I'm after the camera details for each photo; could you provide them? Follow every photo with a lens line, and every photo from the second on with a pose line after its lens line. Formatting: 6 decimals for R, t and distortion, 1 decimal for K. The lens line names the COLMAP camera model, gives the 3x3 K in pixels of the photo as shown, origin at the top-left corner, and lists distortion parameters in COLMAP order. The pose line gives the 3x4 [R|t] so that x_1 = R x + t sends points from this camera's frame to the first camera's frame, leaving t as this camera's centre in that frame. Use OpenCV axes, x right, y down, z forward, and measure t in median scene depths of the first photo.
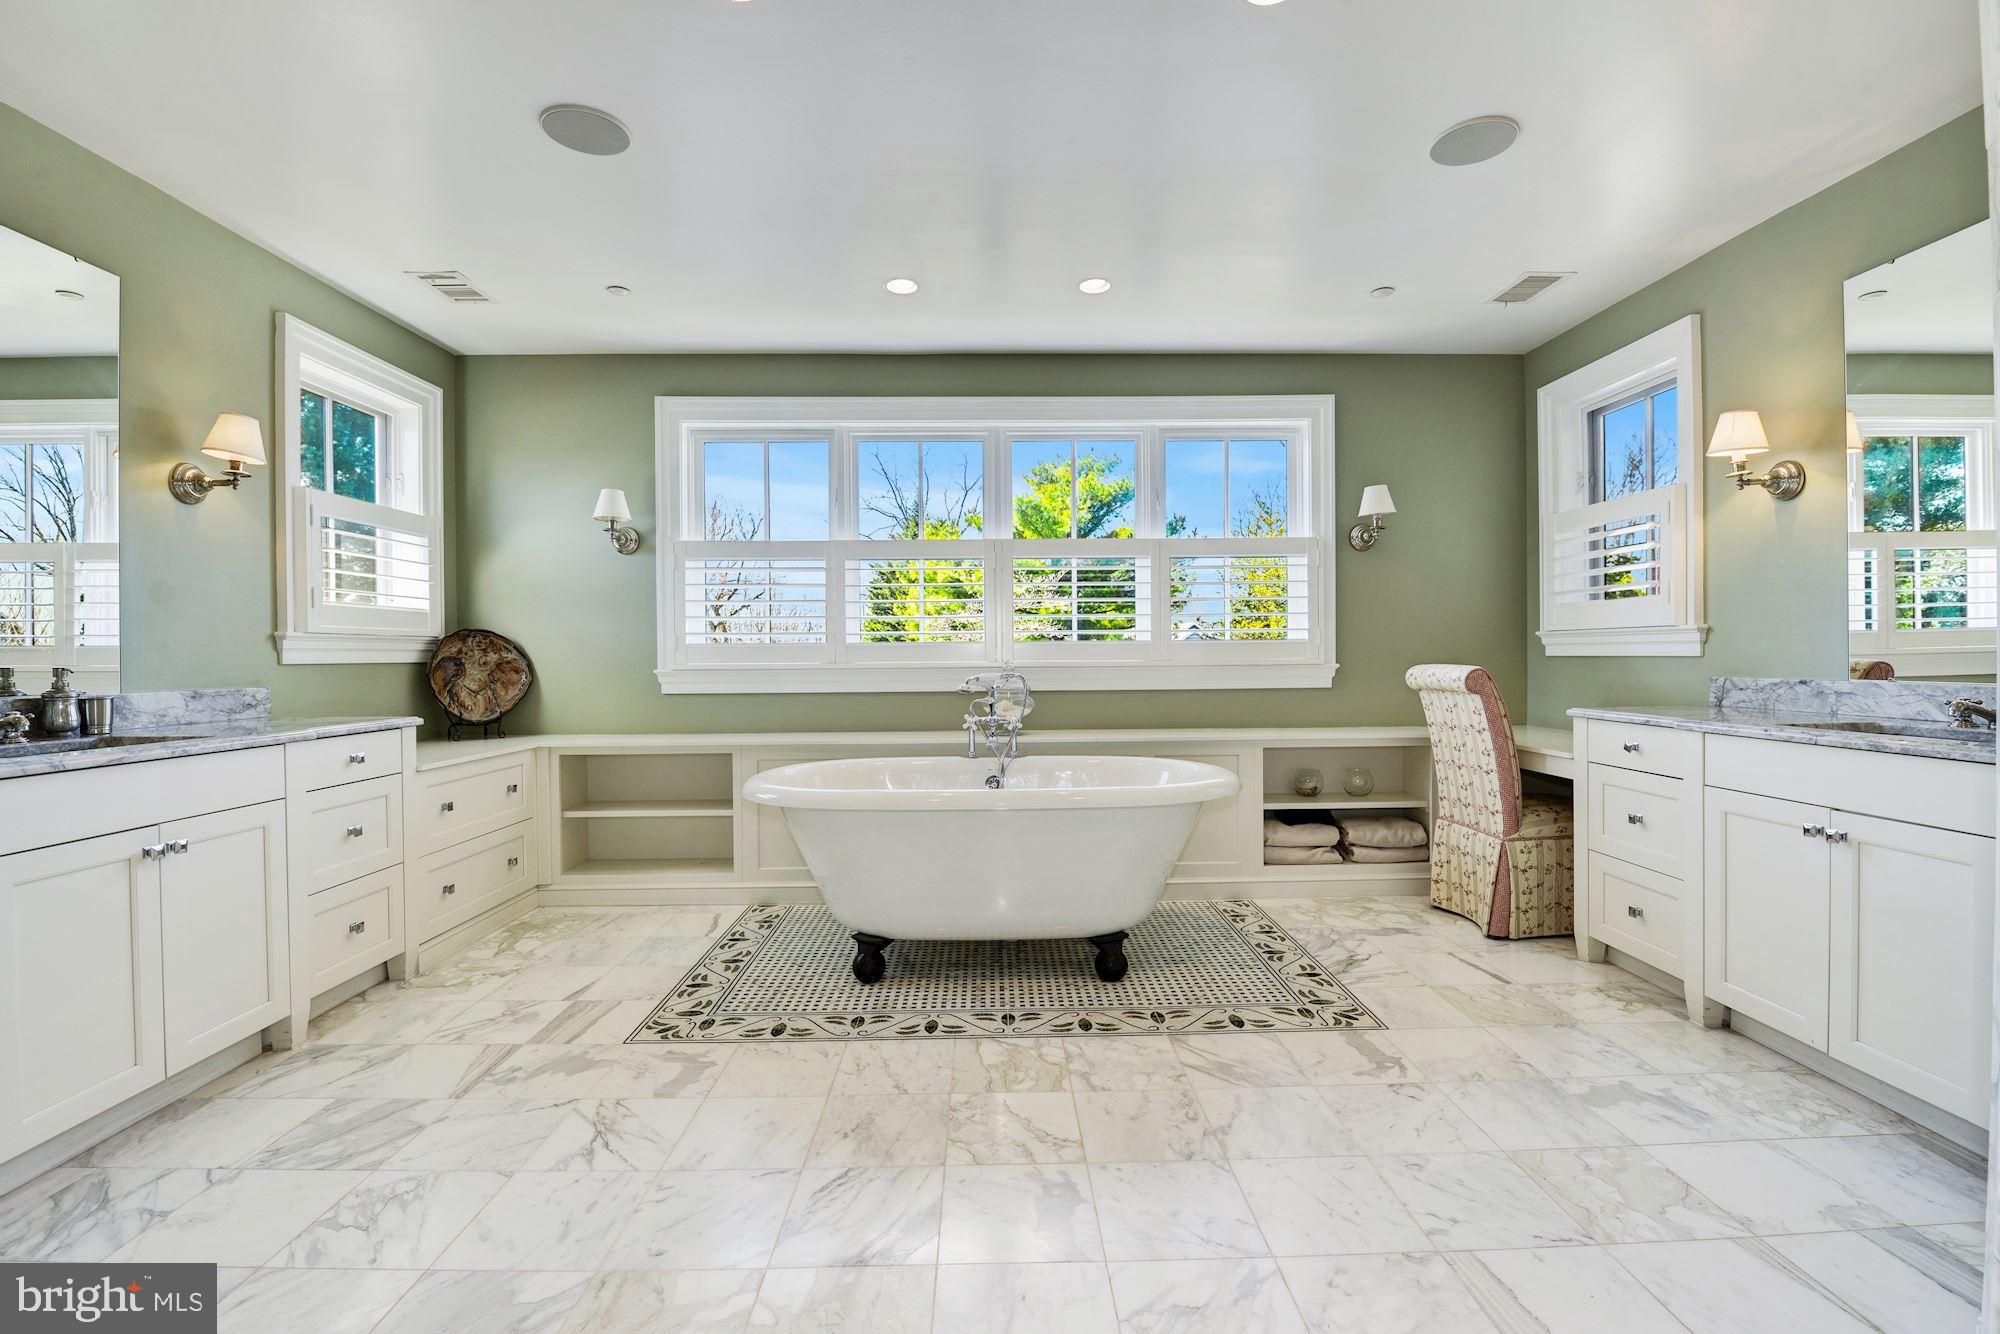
lens RADIAL K [[868.1, 0, 1002.9], [0, 868.1, 662.4], [0, 0, 1]] dist [-0.001332, 0.000239]
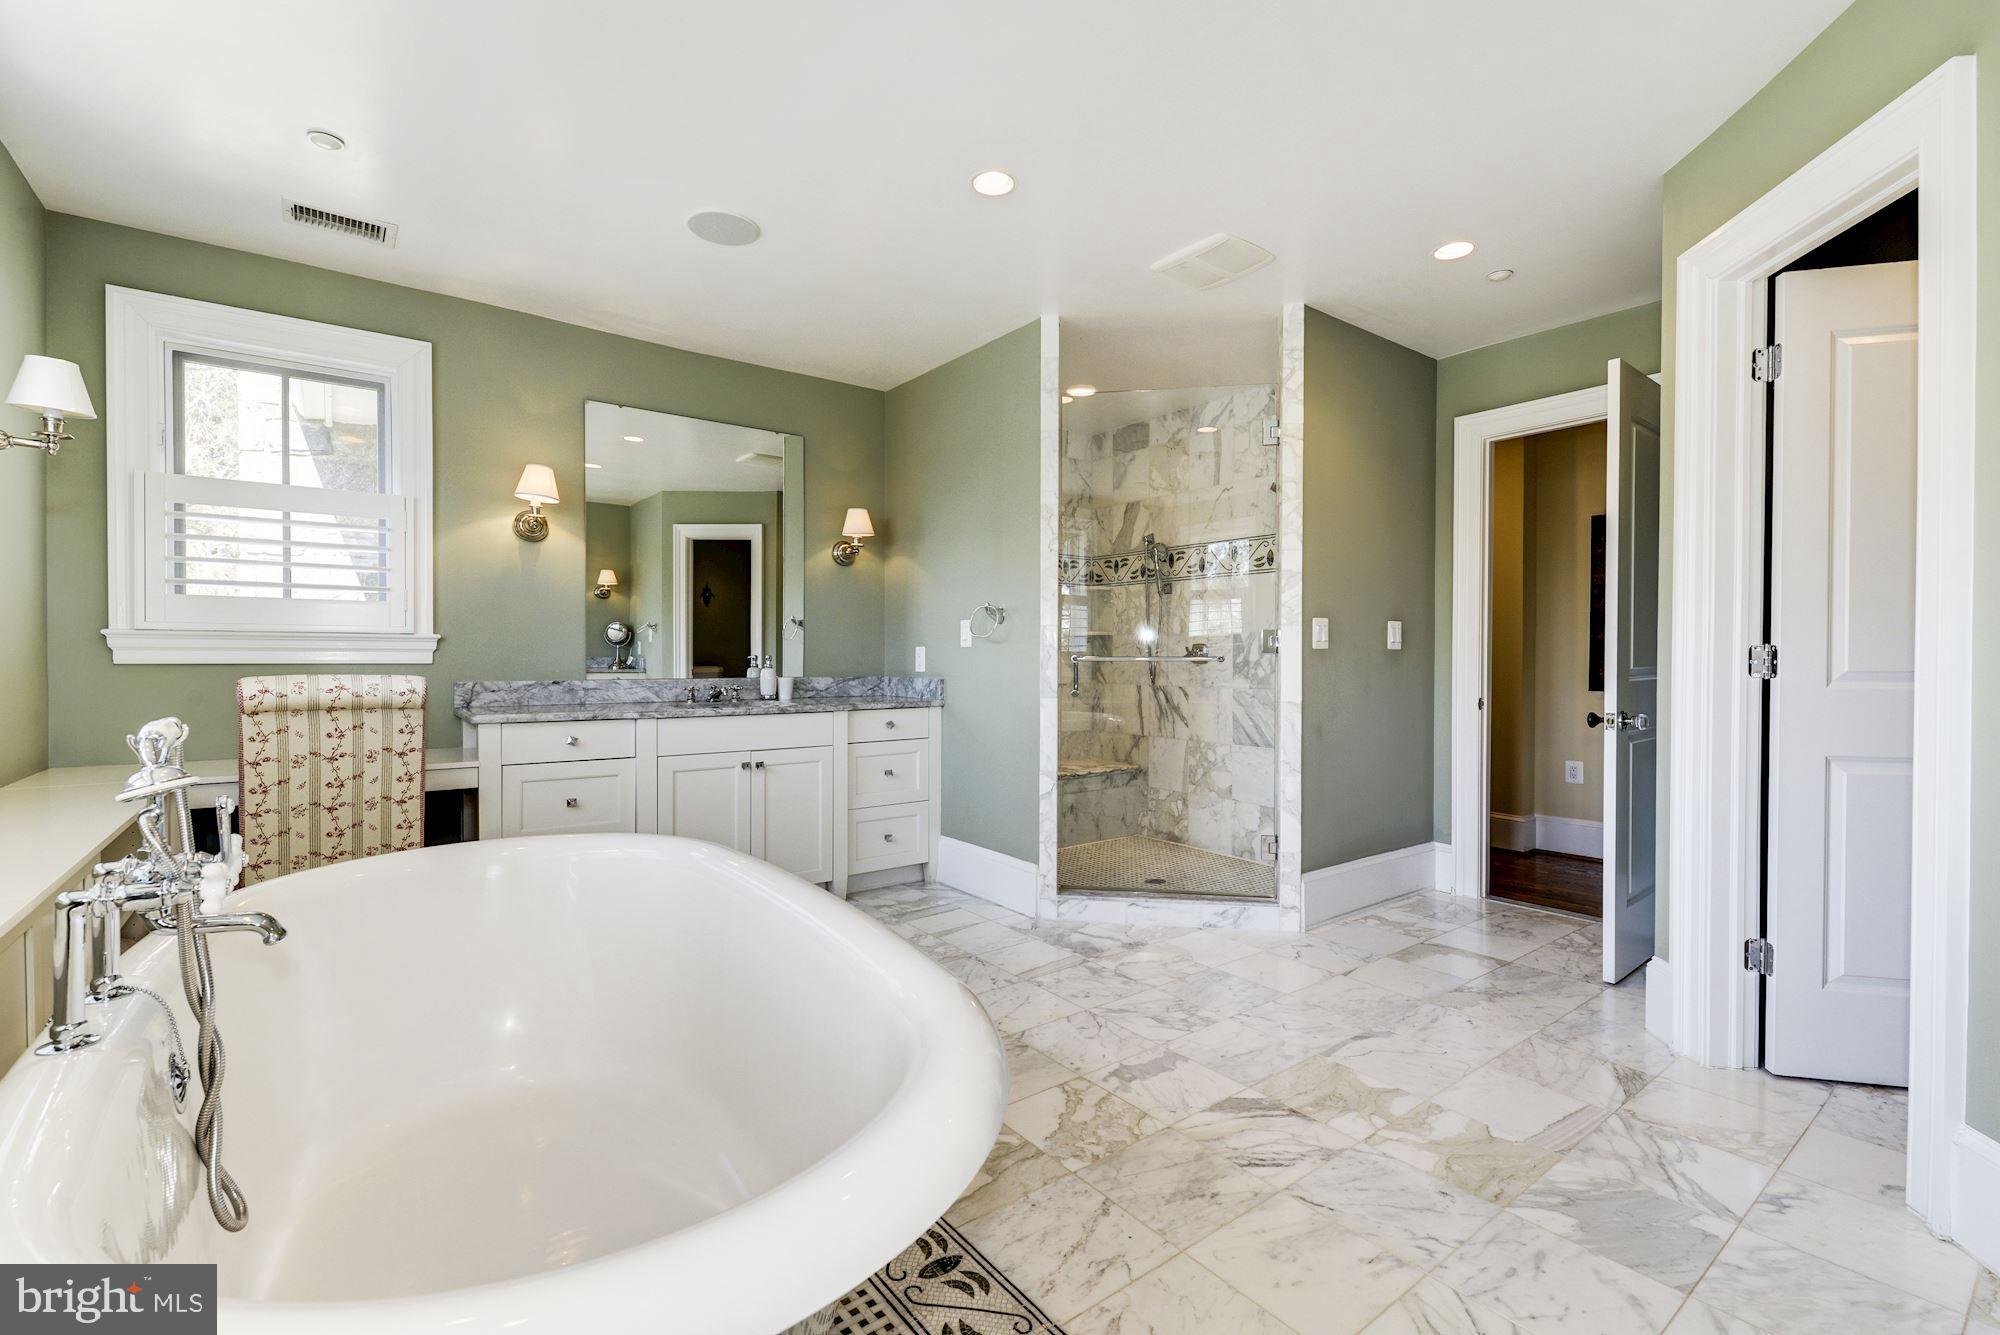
lens RADIAL K [[868.1, 0, 1002.1], [0, 868.1, 664.8], [0, 0, 1]] dist [-0.001332, 0.000239]
pose [[-0.593294, 0.000967, 0.804985, -0.601639], [0.009118, 0.999943, 0.005519, -0.006214], [-0.804934, 0.010614, -0.593269, 1.327475]]
